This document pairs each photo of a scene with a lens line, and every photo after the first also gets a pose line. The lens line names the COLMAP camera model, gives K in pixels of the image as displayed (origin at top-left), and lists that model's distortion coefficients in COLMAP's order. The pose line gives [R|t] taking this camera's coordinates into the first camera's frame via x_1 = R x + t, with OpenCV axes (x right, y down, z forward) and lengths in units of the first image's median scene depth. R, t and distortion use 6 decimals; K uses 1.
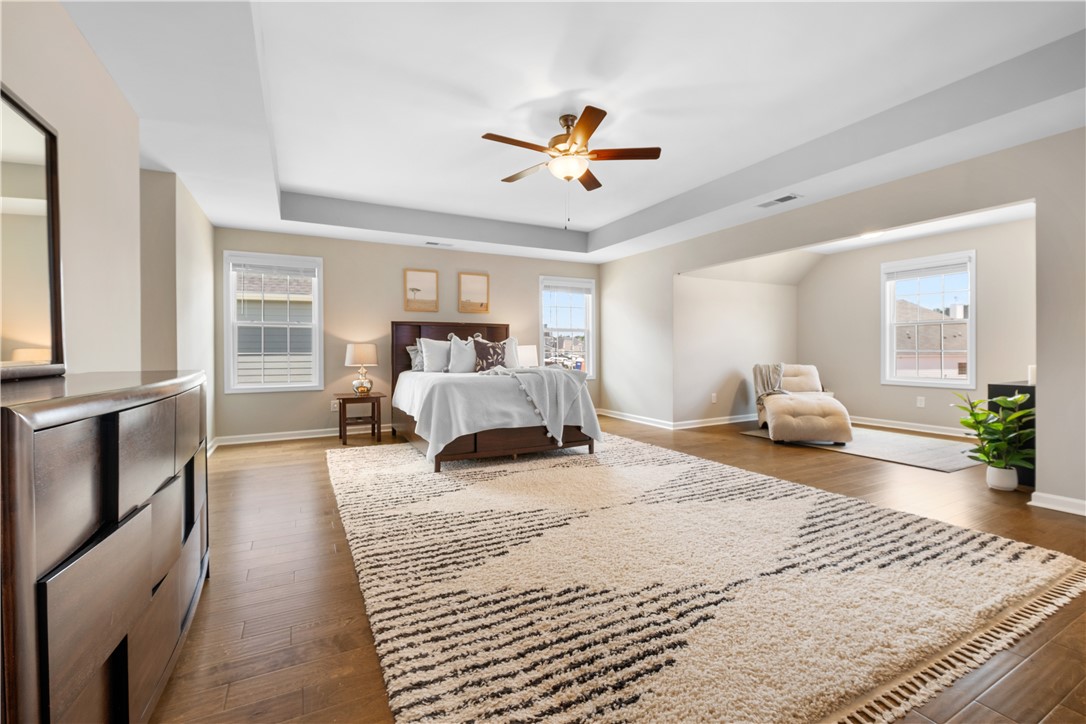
lens RADIAL K [[467.8, 0, 543.3], [0, 467.8, 356.2], [0, 0, 1]] dist [-0.003588, -0.002002]
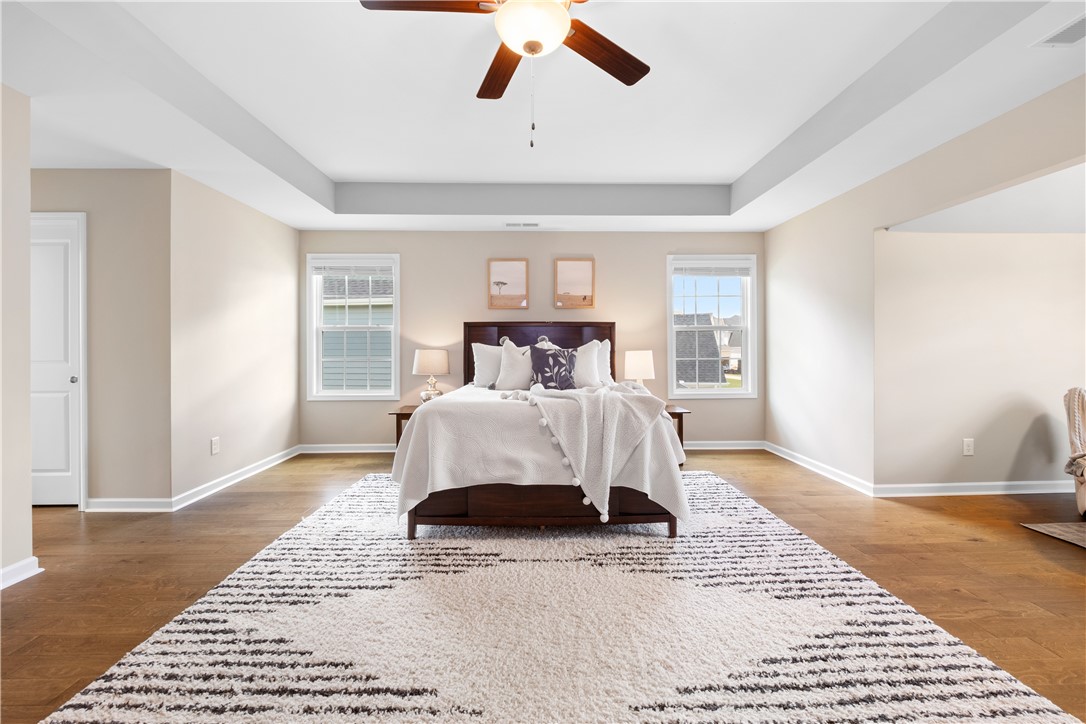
lens RADIAL K [[467.8, 0, 547.9], [0, 467.8, 346.8], [0, 0, 1]] dist [-0.003588, -0.002002]
pose [[0.897114, -0.001550, -0.441797, 0.201895], [-0.004994, 0.999894, -0.013649, -0.022751], [0.441772, 0.014451, 0.897011, 0.354183]]
